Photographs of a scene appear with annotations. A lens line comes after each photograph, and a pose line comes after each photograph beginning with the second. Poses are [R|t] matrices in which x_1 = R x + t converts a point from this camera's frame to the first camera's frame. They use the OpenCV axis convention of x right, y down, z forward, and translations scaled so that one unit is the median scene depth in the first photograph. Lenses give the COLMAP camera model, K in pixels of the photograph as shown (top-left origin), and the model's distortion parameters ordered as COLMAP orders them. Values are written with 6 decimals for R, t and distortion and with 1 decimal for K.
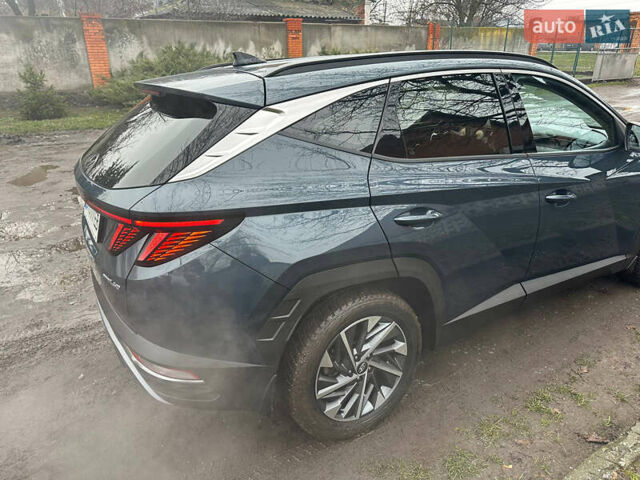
lens RADIAL K [[437.7, 0, 325.2], [0, 437.7, 241.1], [0, 0, 1]] dist [0.050526, -0.052876]
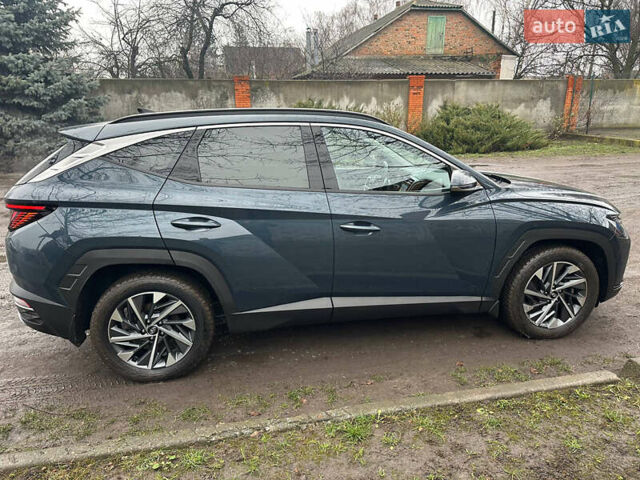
lens RADIAL K [[437.7, 0, 325.2], [0, 437.7, 241.1], [0, 0, 1]] dist [0.050526, -0.052876]
pose [[0.937947, 0.101235, -0.331672, 0.143514], [-0.135943, 0.987224, -0.083112, 0.007849], [0.319021, 0.123043, 0.939727, -0.021469]]
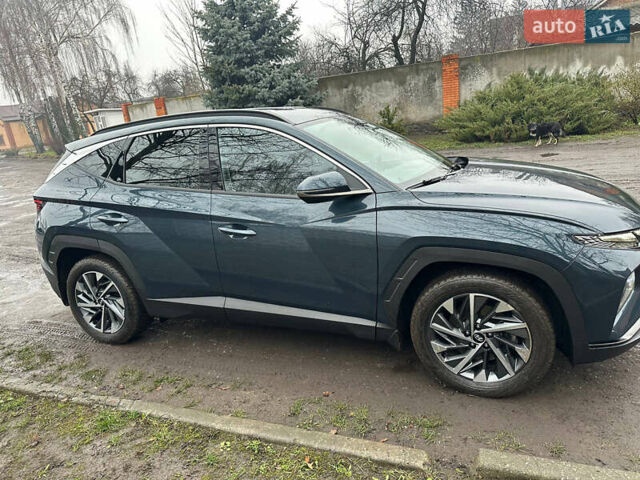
lens RADIAL K [[437.7, 0, 325.2], [0, 437.7, 241.1], [0, 0, 1]] dist [0.050526, -0.052876]
pose [[0.605247, 0.179740, -0.775480, 0.268974], [-0.215376, 0.974816, 0.057845, -0.032535], [0.766348, 0.132009, 0.628717, 0.078781]]
